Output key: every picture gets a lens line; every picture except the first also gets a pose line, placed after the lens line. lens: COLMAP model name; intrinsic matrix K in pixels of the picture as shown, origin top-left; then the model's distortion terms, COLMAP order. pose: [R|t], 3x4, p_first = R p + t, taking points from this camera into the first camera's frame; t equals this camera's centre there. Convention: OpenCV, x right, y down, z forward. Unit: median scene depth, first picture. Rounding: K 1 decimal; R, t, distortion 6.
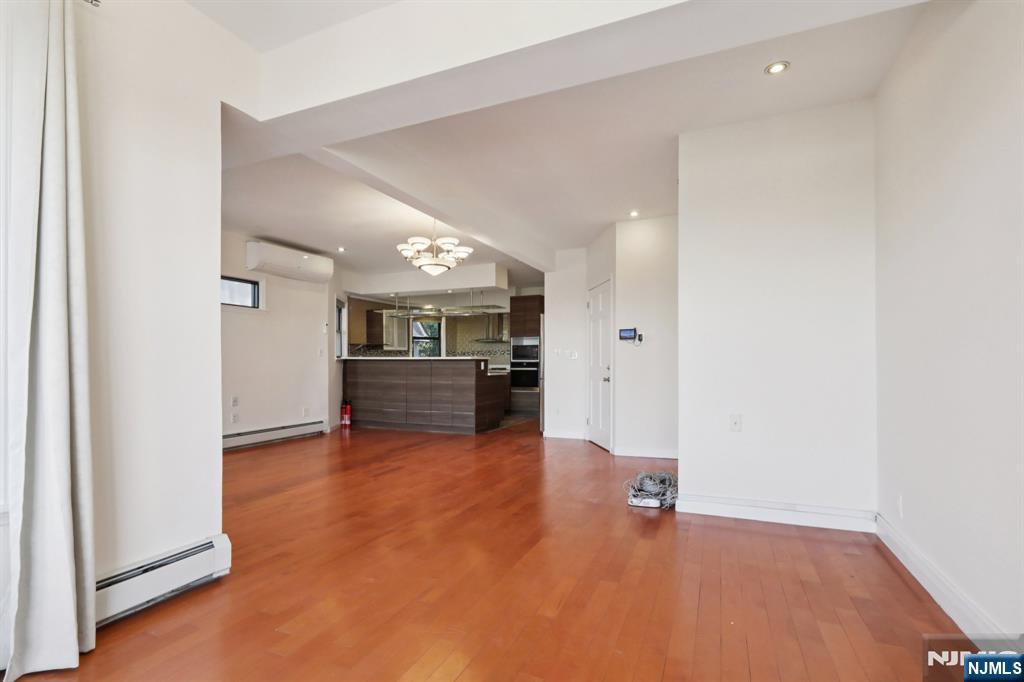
lens RADIAL K [[486.8, 0, 520.4], [0, 486.8, 351.4], [0, 0, 1]] dist [0.000210, 0.000190]
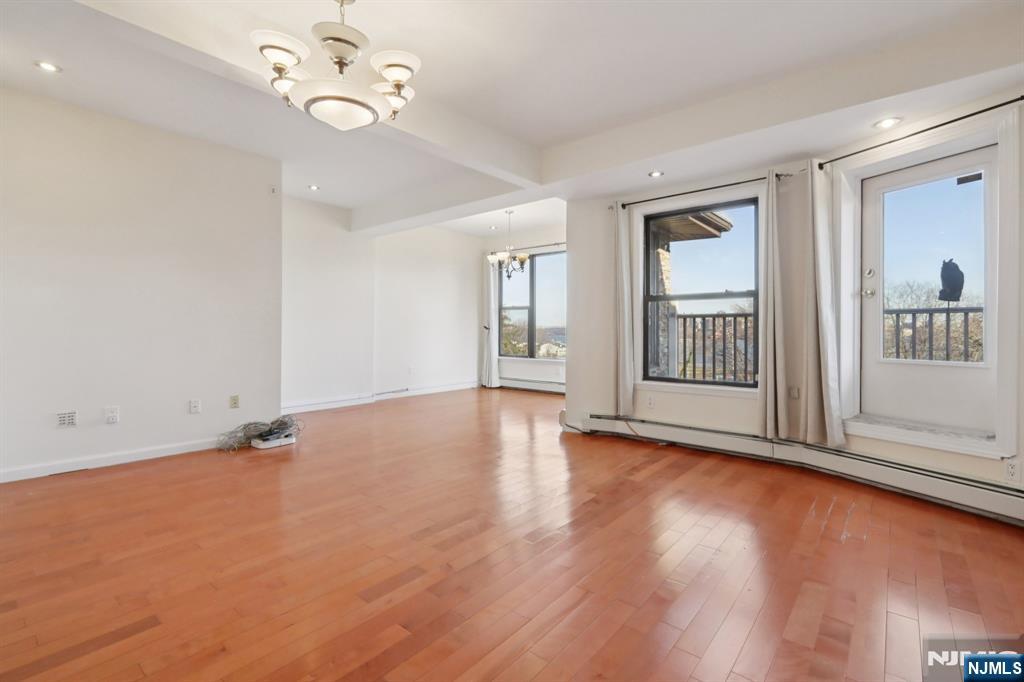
lens RADIAL K [[460.2, 0, 516.9], [0, 460.2, 330.2], [0, 0, 1]] dist [0.001461, 0.000194]
pose [[-0.959071, -0.000533, 0.283166, -0.313888], [-0.007949, 0.999655, -0.025042, 0.026216], [-0.283055, -0.026268, -0.958744, 0.948882]]
